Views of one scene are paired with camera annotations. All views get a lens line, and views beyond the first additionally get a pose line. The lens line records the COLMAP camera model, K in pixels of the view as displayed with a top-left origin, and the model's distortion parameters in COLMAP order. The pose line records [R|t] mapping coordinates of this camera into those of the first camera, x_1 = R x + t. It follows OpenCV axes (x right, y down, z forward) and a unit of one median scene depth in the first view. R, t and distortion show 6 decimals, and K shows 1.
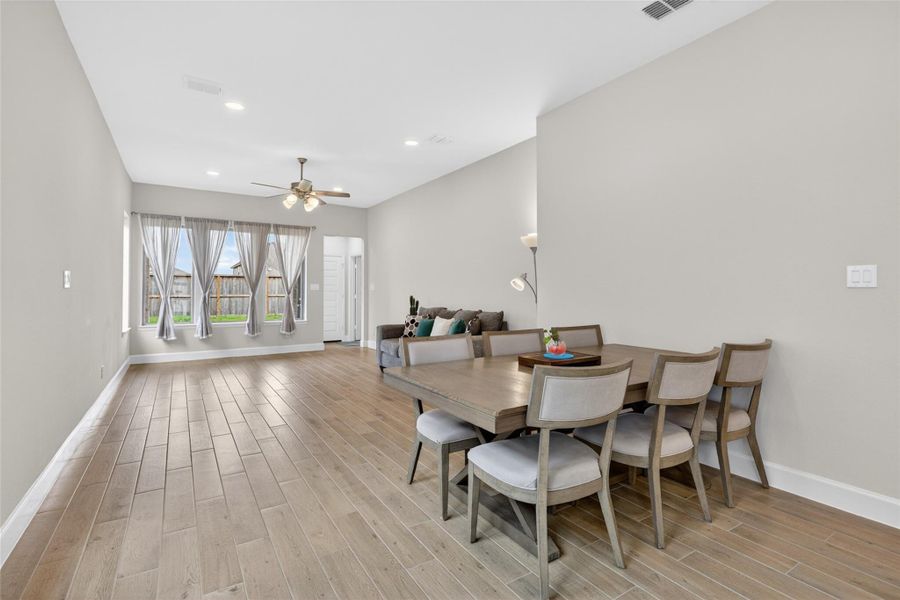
lens RADIAL K [[428.8, 0, 452.1], [0, 428.8, 281.5], [0, 0, 1]] dist [0.000892, 0.000157]
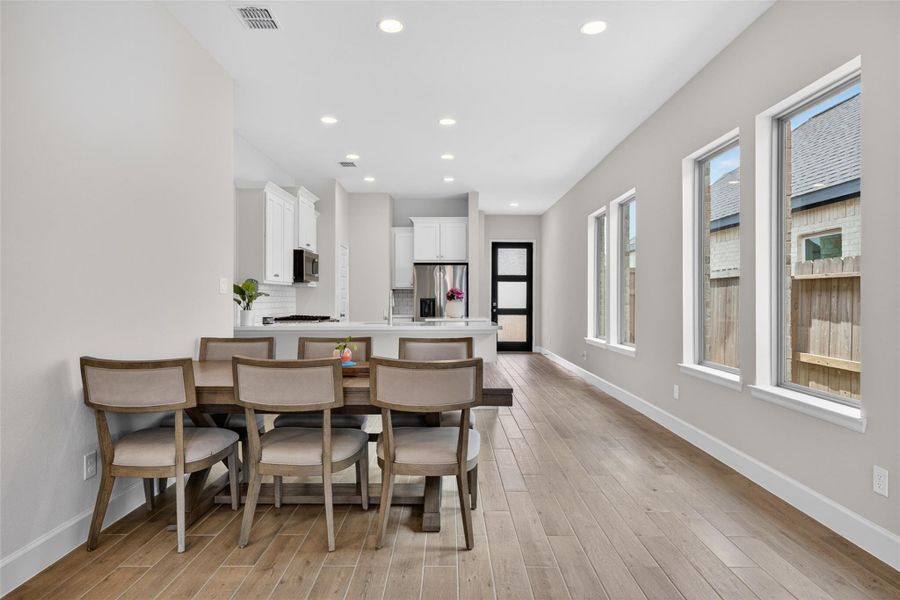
lens RADIAL K [[518.2, 0, 446.3], [0, 518.2, 294.1], [0, 0, 1]] dist [0.006373, 0.000908]
pose [[-0.839152, -0.000166, 0.543897, -0.214887], [-0.014625, 0.999645, -0.022259, 0.015433], [-0.543700, -0.026633, -0.838857, 0.685616]]
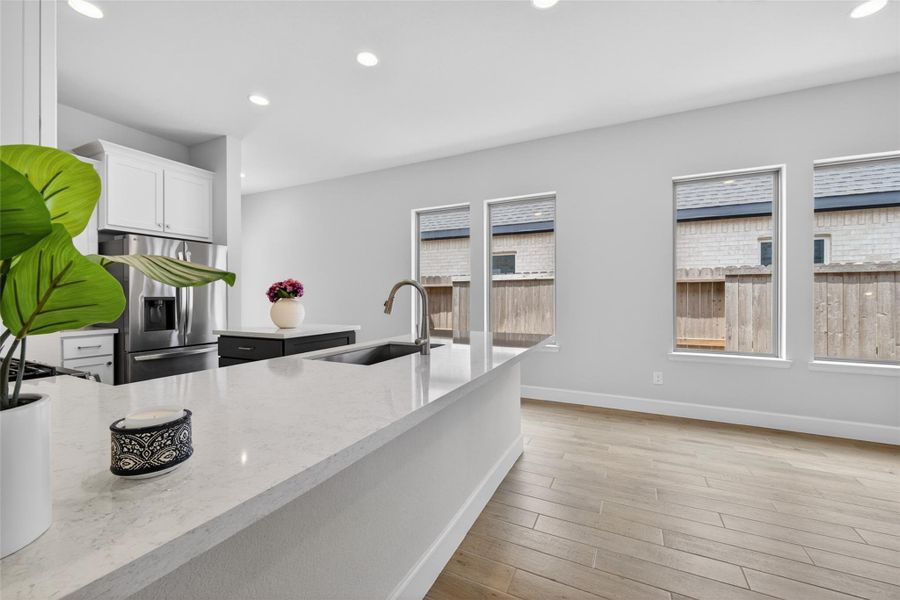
lens RADIAL K [[372.0, 0, 450.4], [0, 372.0, 295.2], [0, 0, 1]] dist [0.001480, 0.000105]
pose [[-0.850803, -0.004347, -0.525467, 0.431993], [0.006846, 0.999789, -0.019355, 0.007129], [0.525440, -0.020065, -0.850594, 0.286107]]
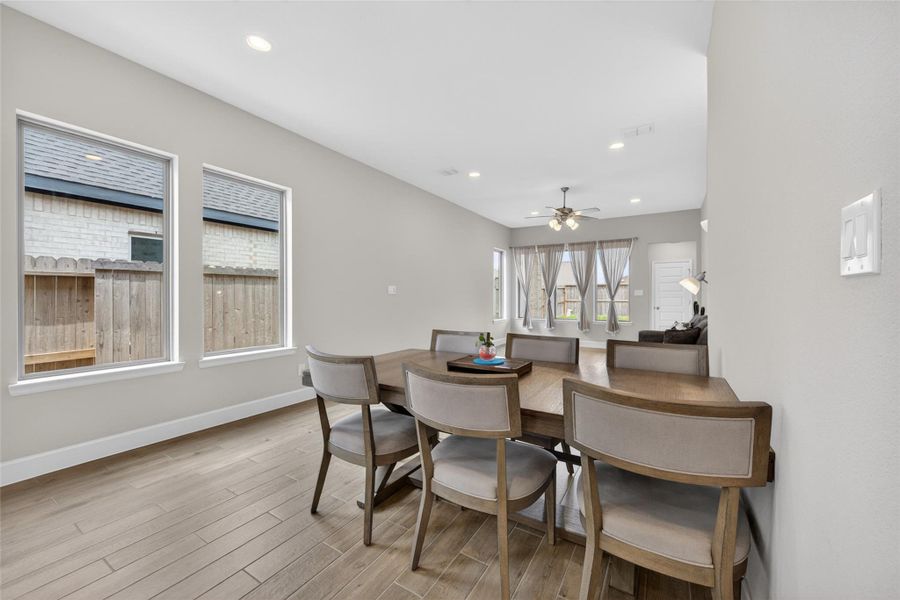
lens RADIAL K [[354.6, 0, 450.1], [0, 354.6, 295.7], [0, 0, 1]] dist [-0.000273, -0.000060]
pose [[0.435248, -0.001481, -0.900309, 0.346869], [0.018769, 0.999796, 0.007429, 0.006118], [0.900115, -0.020131, 0.435187, 0.214797]]
